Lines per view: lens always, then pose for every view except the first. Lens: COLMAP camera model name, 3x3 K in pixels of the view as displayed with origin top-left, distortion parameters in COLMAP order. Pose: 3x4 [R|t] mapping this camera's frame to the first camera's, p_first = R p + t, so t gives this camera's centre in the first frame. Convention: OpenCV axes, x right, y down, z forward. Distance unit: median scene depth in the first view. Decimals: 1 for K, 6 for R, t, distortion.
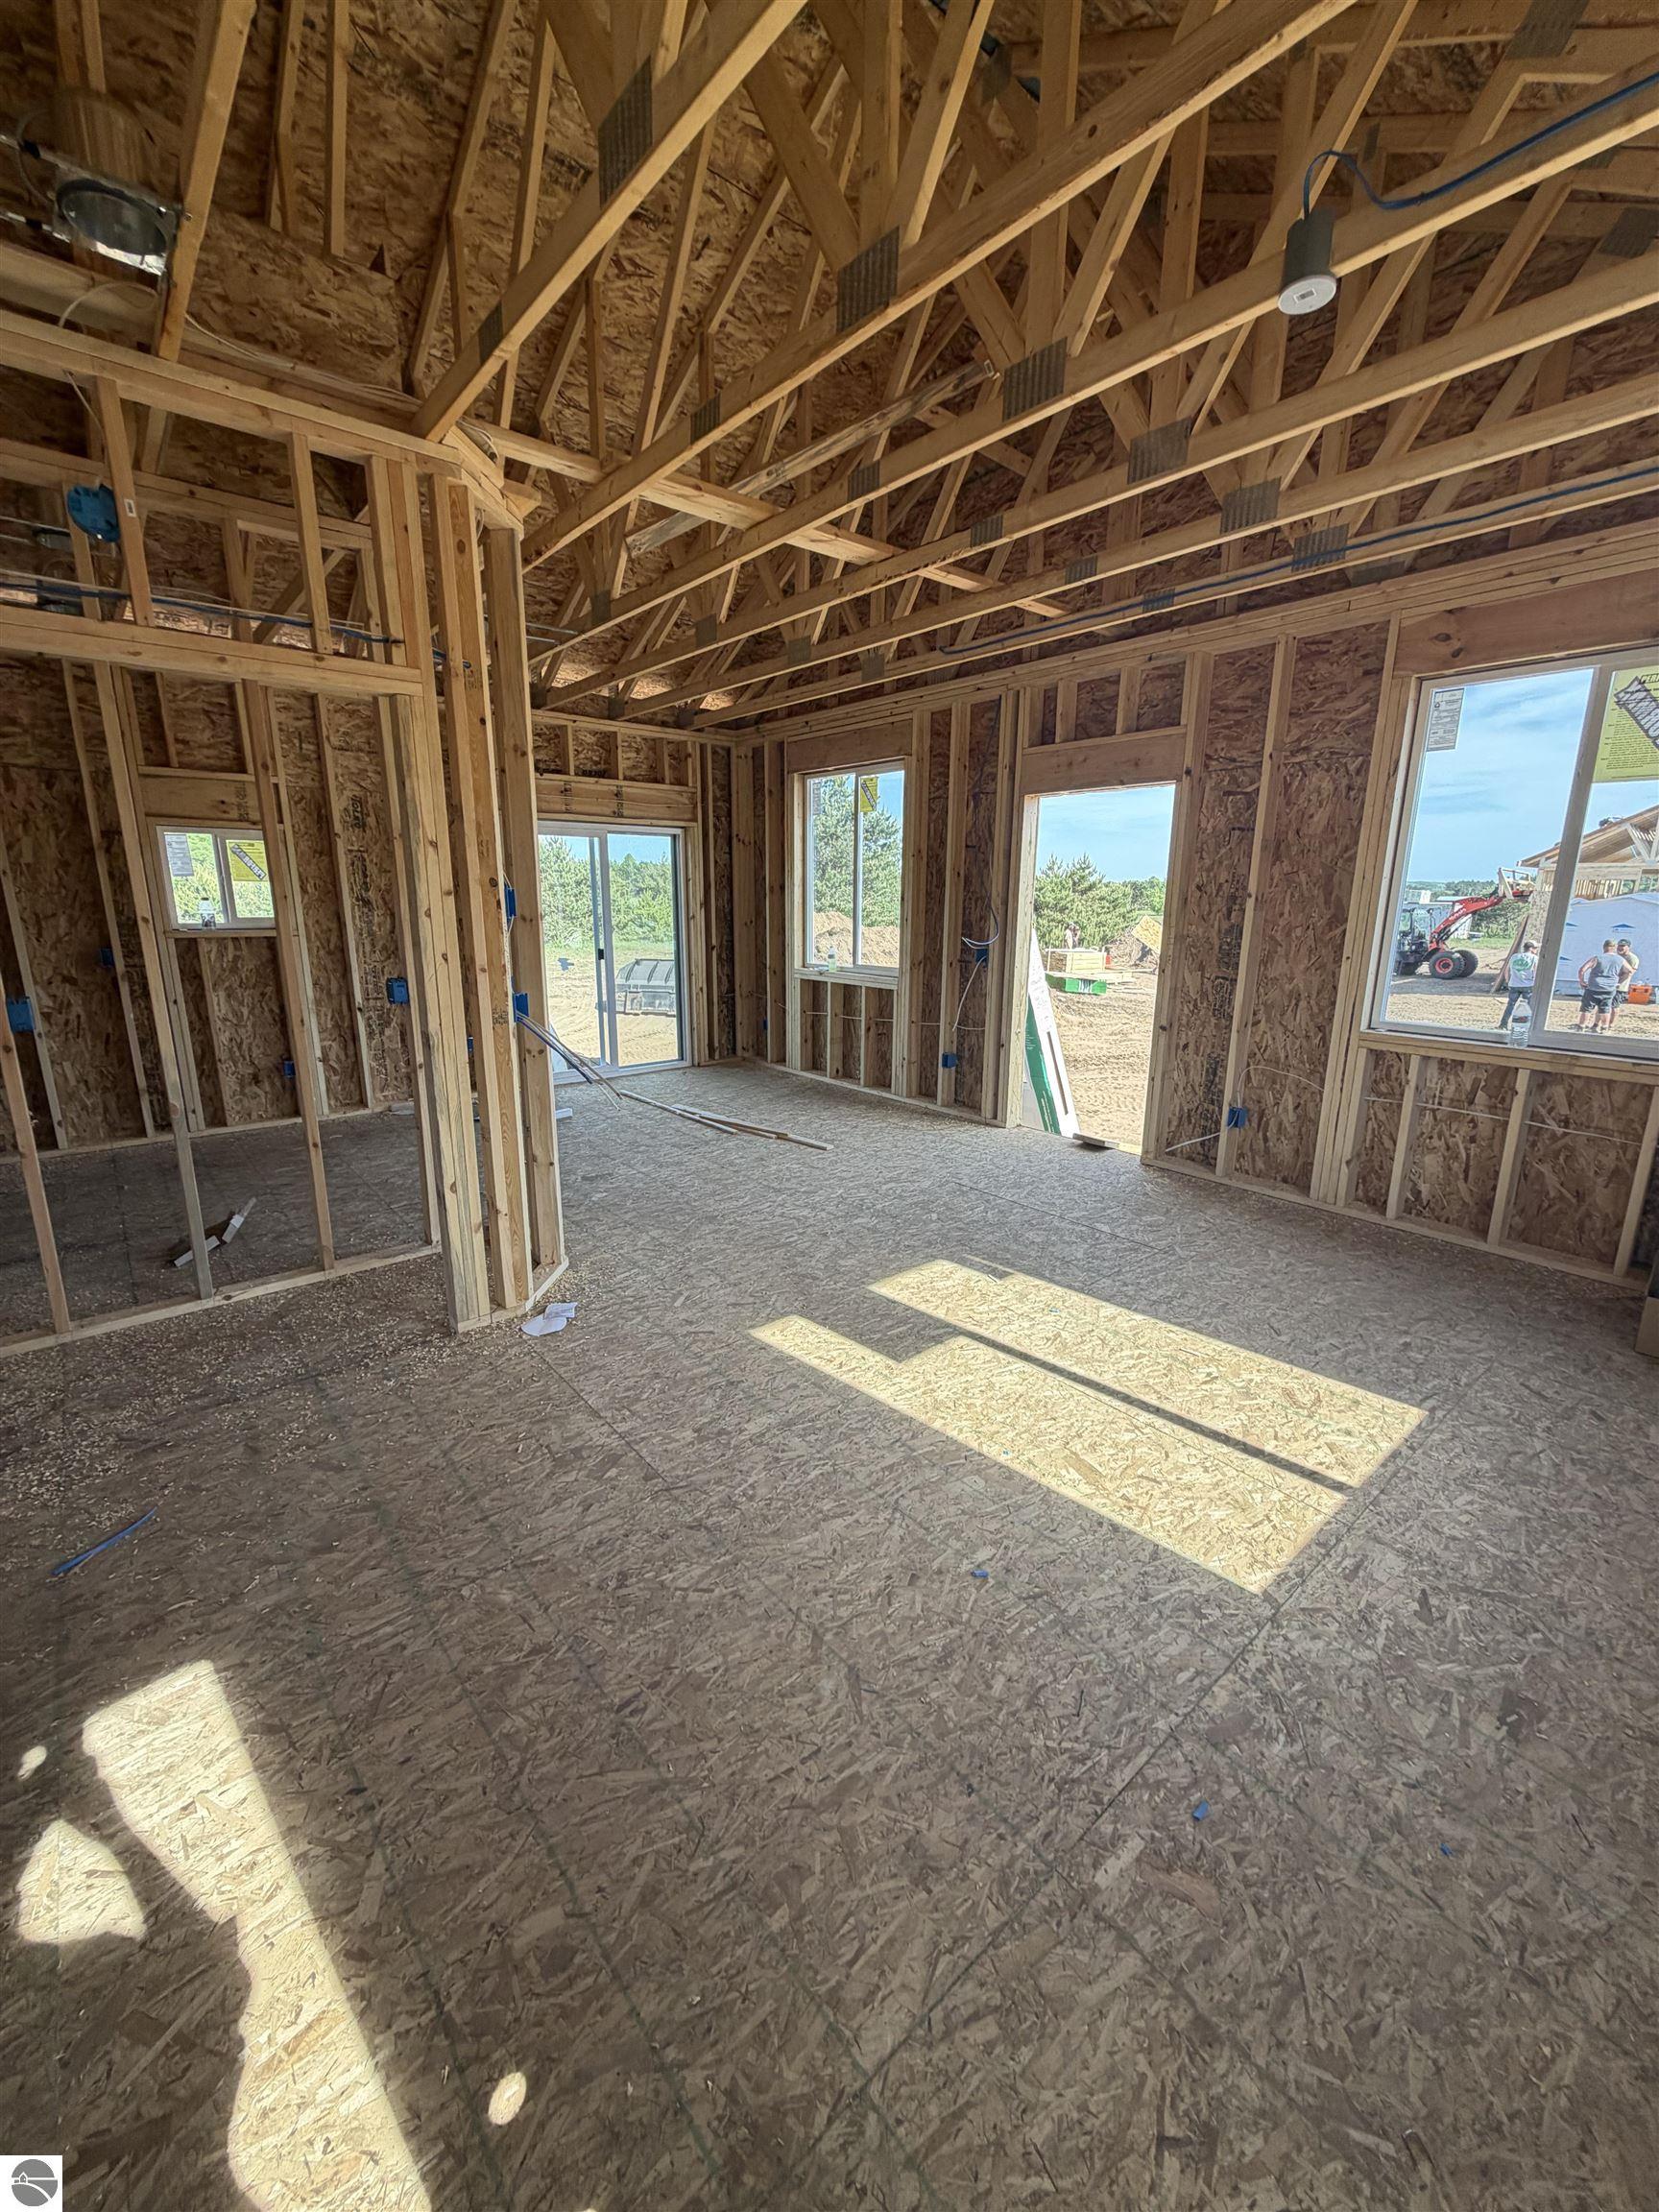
lens RADIAL K [[884.4, 0, 831.7], [0, 884.4, 1105.7], [0, 0, 1]] dist [-0.001038, 0.000578]
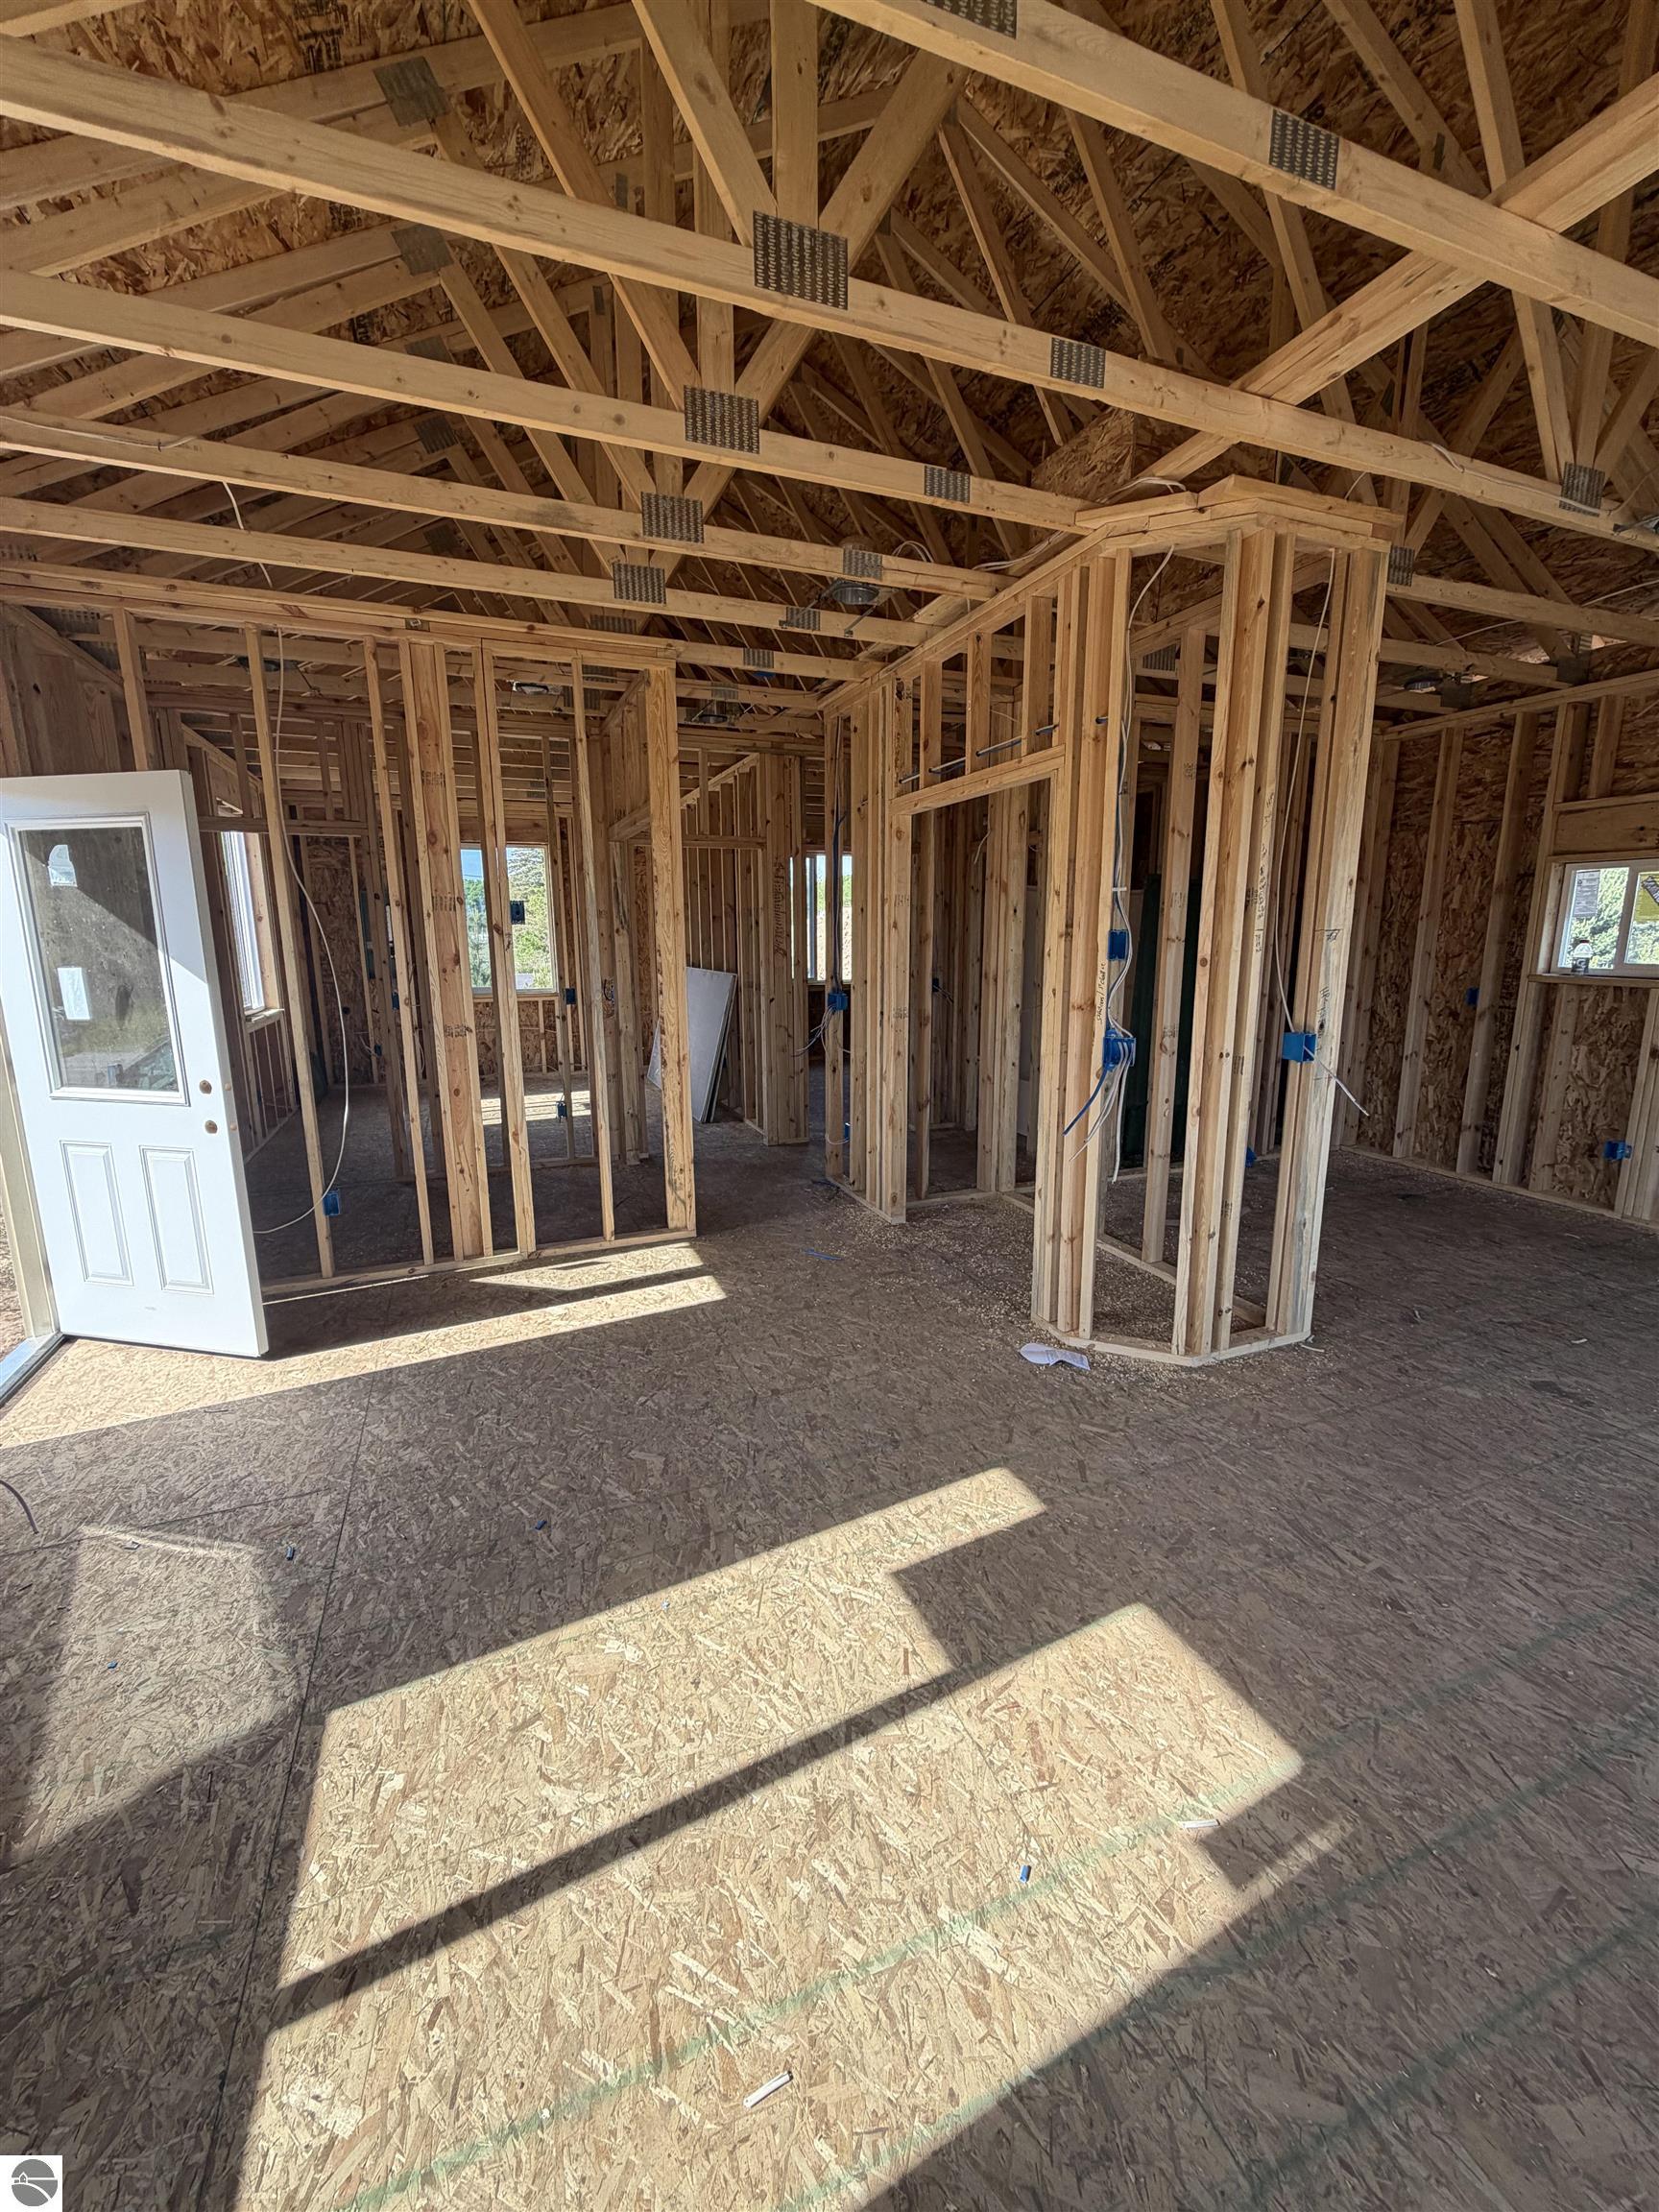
lens RADIAL K [[884.4, 0, 820.2], [0, 884.4, 1101.1], [0, 0, 1]] dist [-0.001038, 0.000578]
pose [[-0.326170, 0.173843, -0.929189, 0.719466], [-0.219312, 0.942210, 0.253263, -0.252016], [0.919519, 0.286389, -0.269195, 1.048537]]
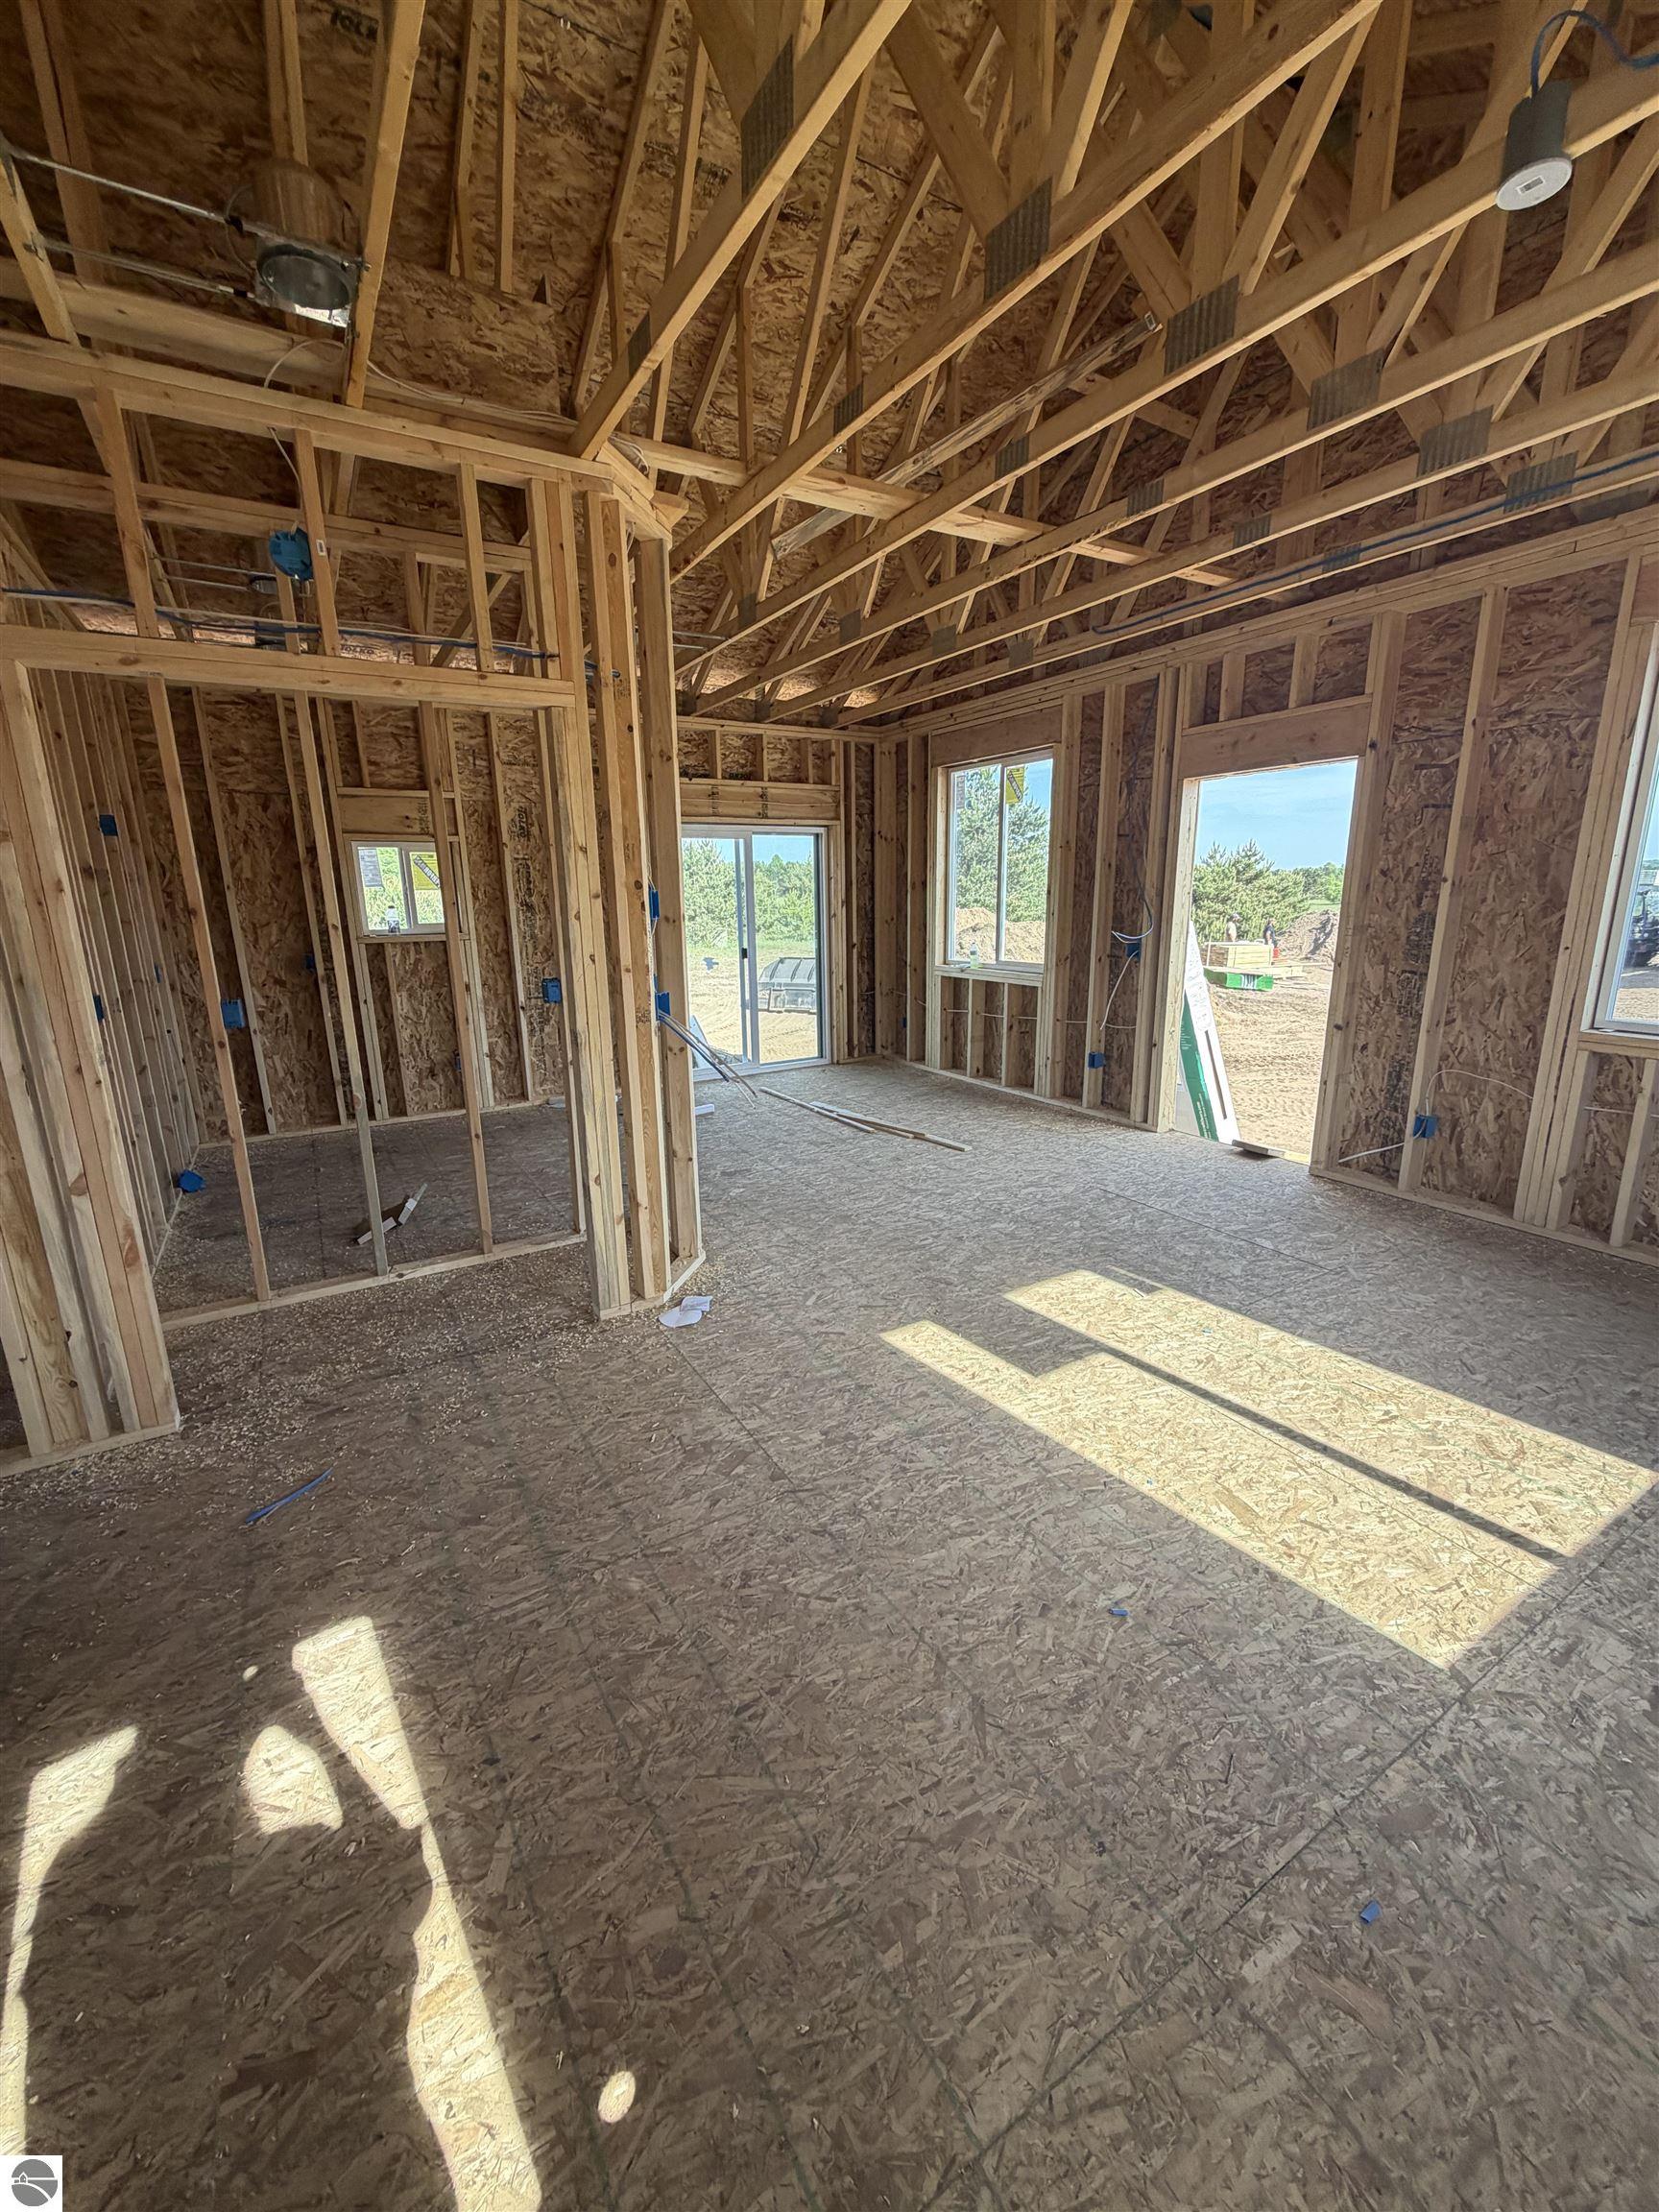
lens RADIAL K [[884.4, 0, 830.6], [0, 884.4, 1105.0], [0, 0, 1]] dist [-0.001038, 0.000578]
pose [[0.987006, 0.015901, -0.159895, 0.006156], [-0.015524, 0.999873, 0.003609, -0.003892], [0.159932, -0.001080, 0.987127, 0.020246]]
